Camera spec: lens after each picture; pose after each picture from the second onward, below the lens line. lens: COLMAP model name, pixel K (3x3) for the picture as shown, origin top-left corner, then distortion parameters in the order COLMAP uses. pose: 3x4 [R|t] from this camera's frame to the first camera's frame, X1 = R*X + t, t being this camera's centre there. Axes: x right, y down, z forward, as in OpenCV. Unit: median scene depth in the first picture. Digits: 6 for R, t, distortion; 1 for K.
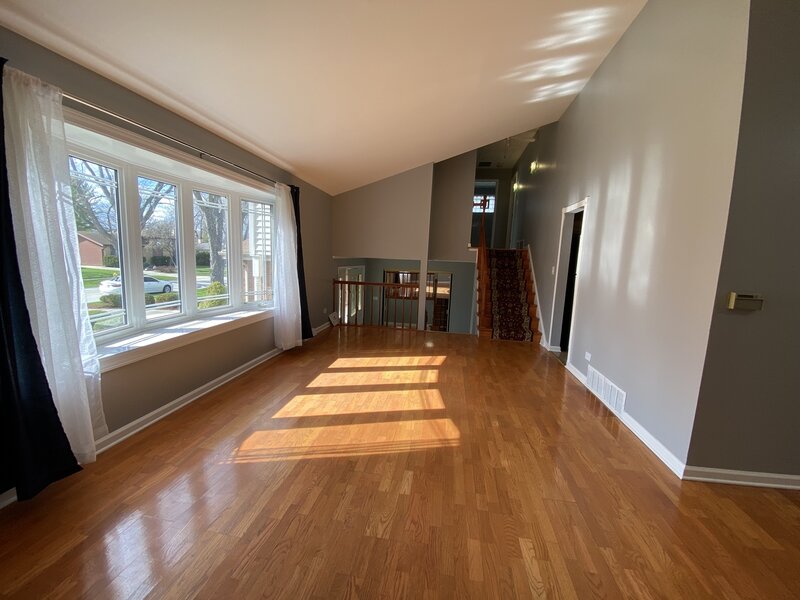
lens RADIAL K [[324.1, 0, 396.3], [0, 324.1, 299.5], [0, 0, 1]] dist [0.027436, -0.024002]
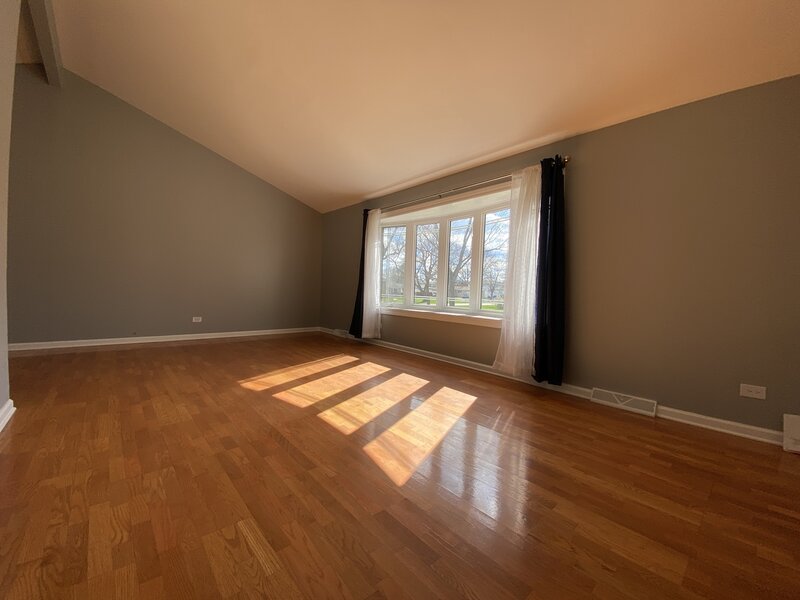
lens RADIAL K [[324.1, 0, 396.3], [0, 324.1, 299.5], [0, 0, 1]] dist [0.027436, -0.024002]
pose [[-0.630862, -0.037327, -0.774997, 0.548853], [-0.163902, 0.982713, 0.086087, -0.056944], [0.758386, 0.181332, -0.626074, 1.524471]]
